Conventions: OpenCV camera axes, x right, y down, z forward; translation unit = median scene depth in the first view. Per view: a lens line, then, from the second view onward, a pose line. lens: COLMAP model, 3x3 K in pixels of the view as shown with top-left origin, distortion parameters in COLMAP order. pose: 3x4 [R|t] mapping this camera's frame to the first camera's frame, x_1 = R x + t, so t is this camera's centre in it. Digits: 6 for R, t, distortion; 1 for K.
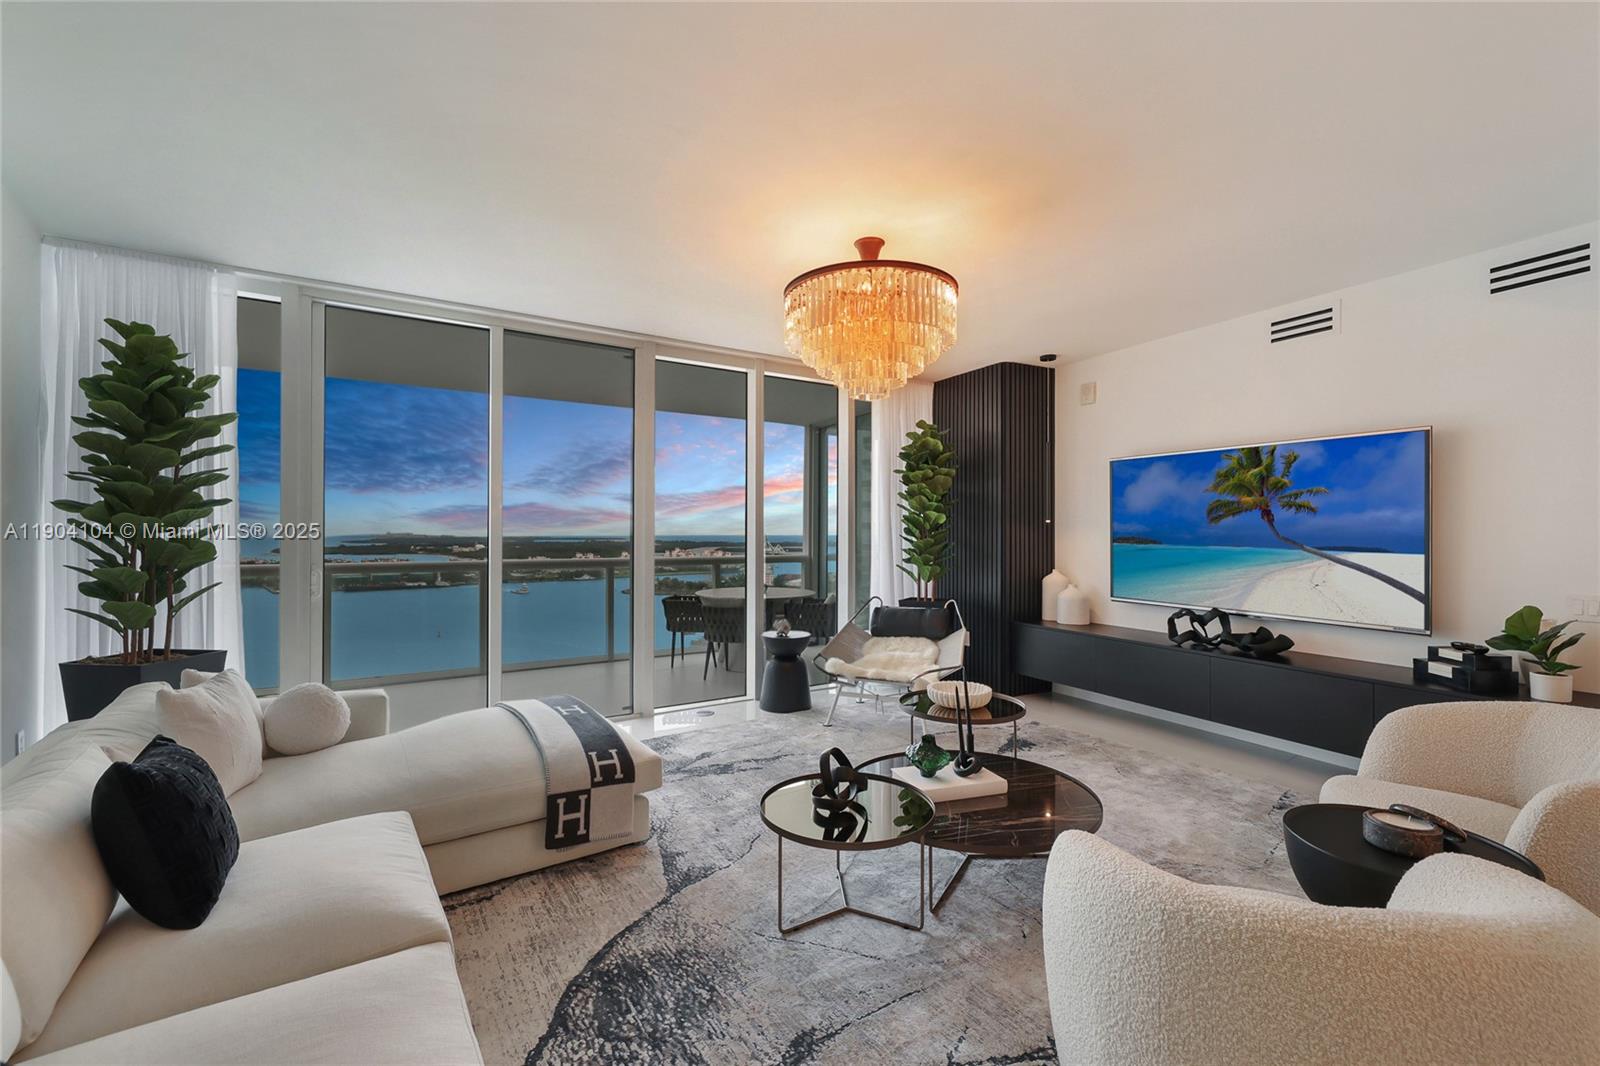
lens RADIAL K [[699.6, 0, 811.3], [0, 699.6, 521.4], [0, 0, 1]] dist [-0.000674, -0.000020]
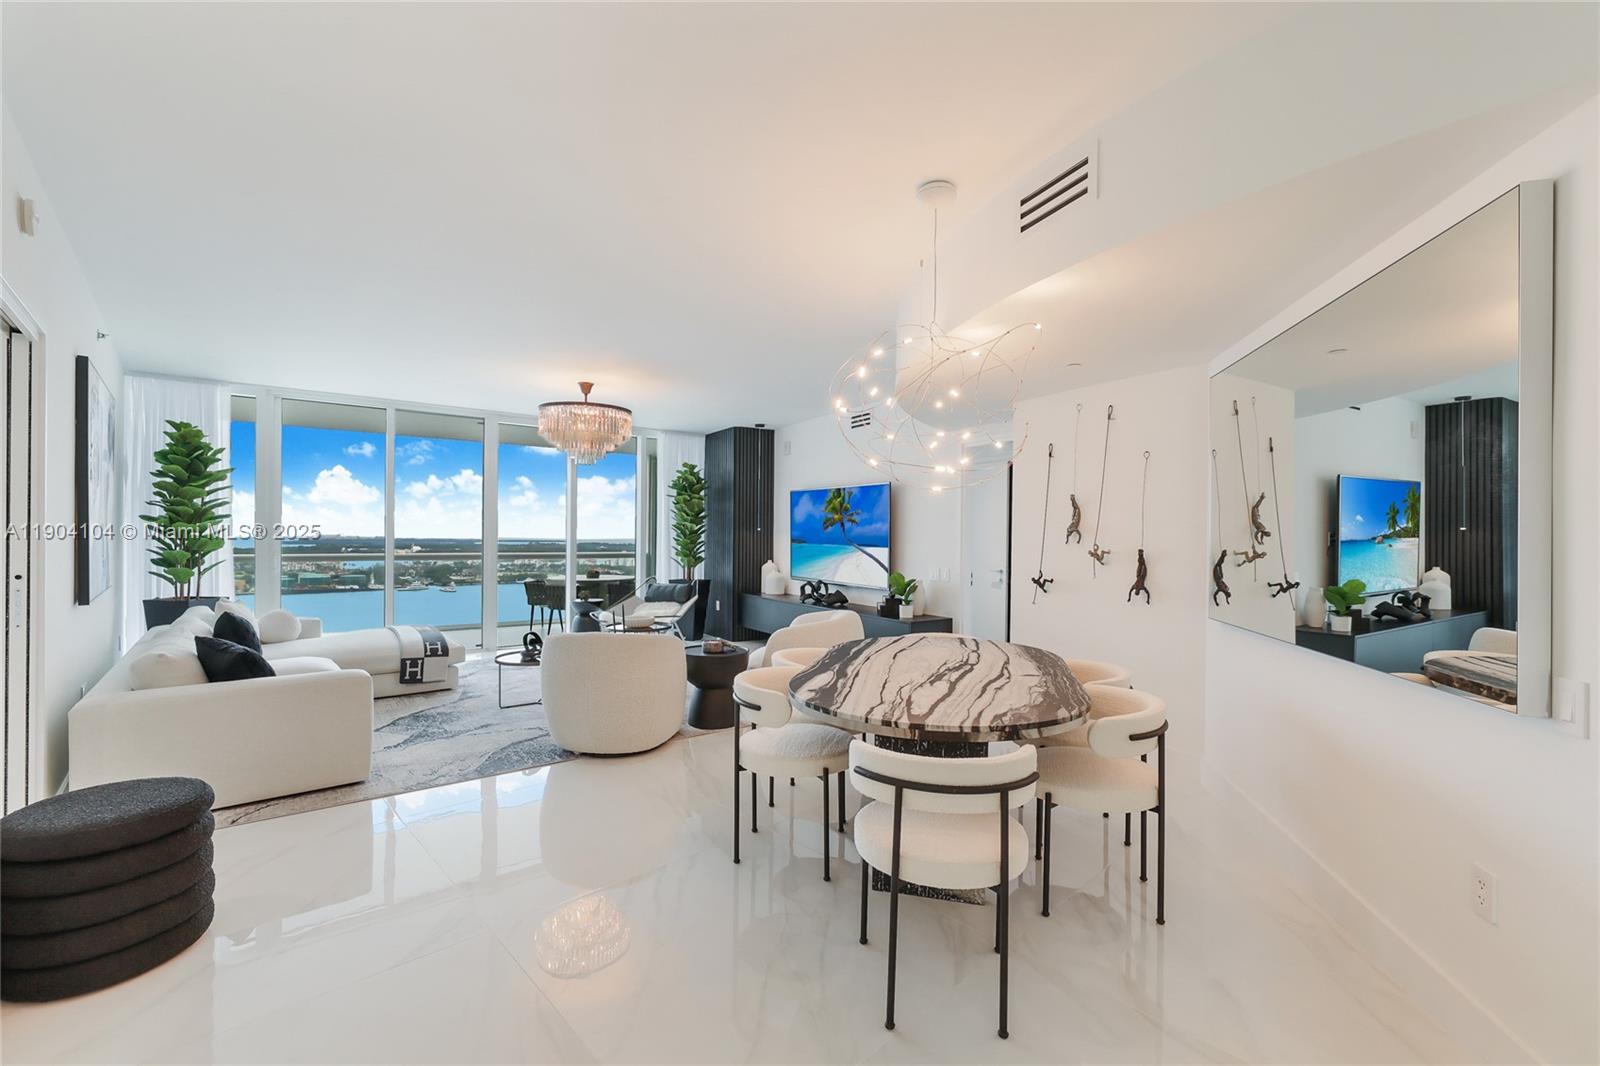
lens RADIAL K [[682.7, 0, 799.2], [0, 682.7, 530.8], [0, 0, 1]] dist [0.000228, 0.000143]
pose [[0.997738, 0.003919, 0.067105, 0.551352], [-0.004109, 0.999988, 0.002696, -0.000576], [-0.067094, -0.002966, 0.997742, -0.914283]]
